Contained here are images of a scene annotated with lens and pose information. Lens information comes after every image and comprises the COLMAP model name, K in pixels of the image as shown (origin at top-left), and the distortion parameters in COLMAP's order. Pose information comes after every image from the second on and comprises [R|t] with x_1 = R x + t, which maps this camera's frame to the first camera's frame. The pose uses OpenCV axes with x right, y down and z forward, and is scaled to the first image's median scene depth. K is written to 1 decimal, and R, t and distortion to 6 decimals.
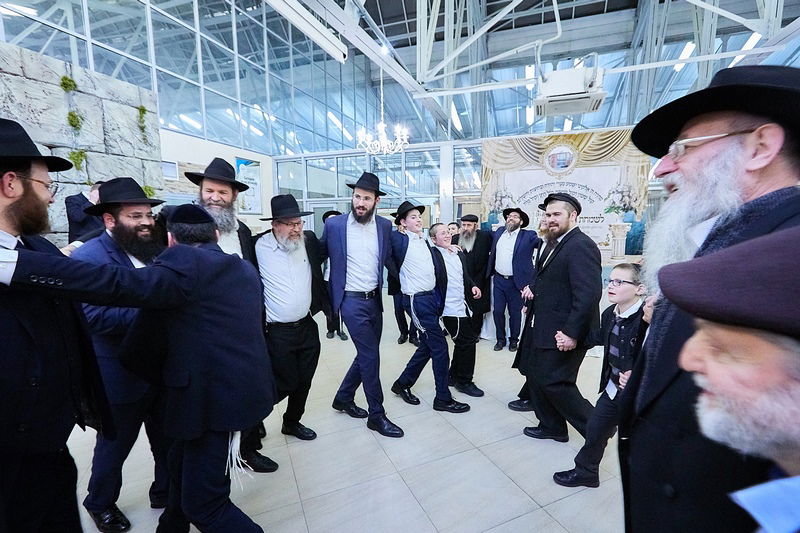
lens RADIAL K [[359.8, 0, 406.3], [0, 359.8, 270.6], [0, 0, 1]] dist [-0.000103, -0.001987]
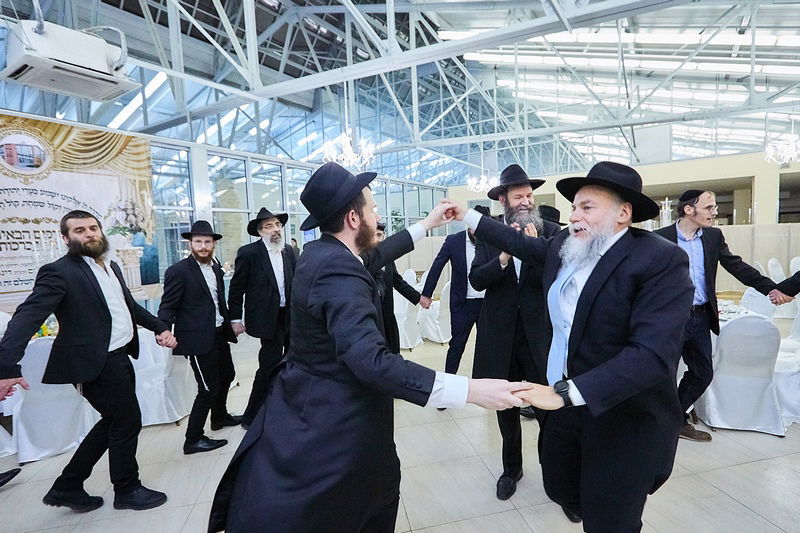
lens RADIAL K [[392.4, 0, 426.4], [0, 392.4, 275.9], [0, 0, 1]] dist [-0.003783, -0.002226]
pose [[0.191562, -0.101264, 0.976243, -0.142165], [0.160449, 0.984513, 0.070638, -0.019944], [-0.968277, 0.143105, 0.204843, 0.160467]]
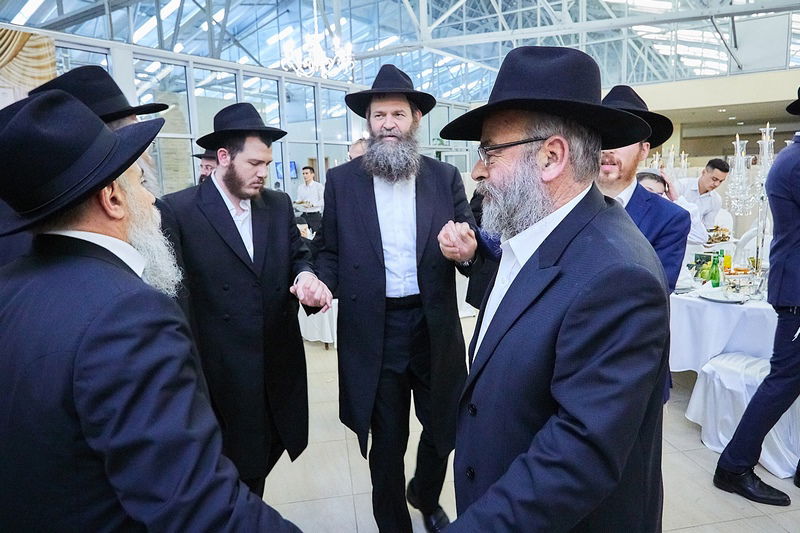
lens RADIAL K [[534.4, 0, 416.4], [0, 534.4, 259.7], [0, 0, 1]] dist [-0.011826, 0.001906]
pose [[0.245516, -0.157711, 0.956477, -0.125924], [0.148143, 0.981192, 0.123760, -0.018261], [-0.958006, 0.111310, 0.264262, 0.131129]]
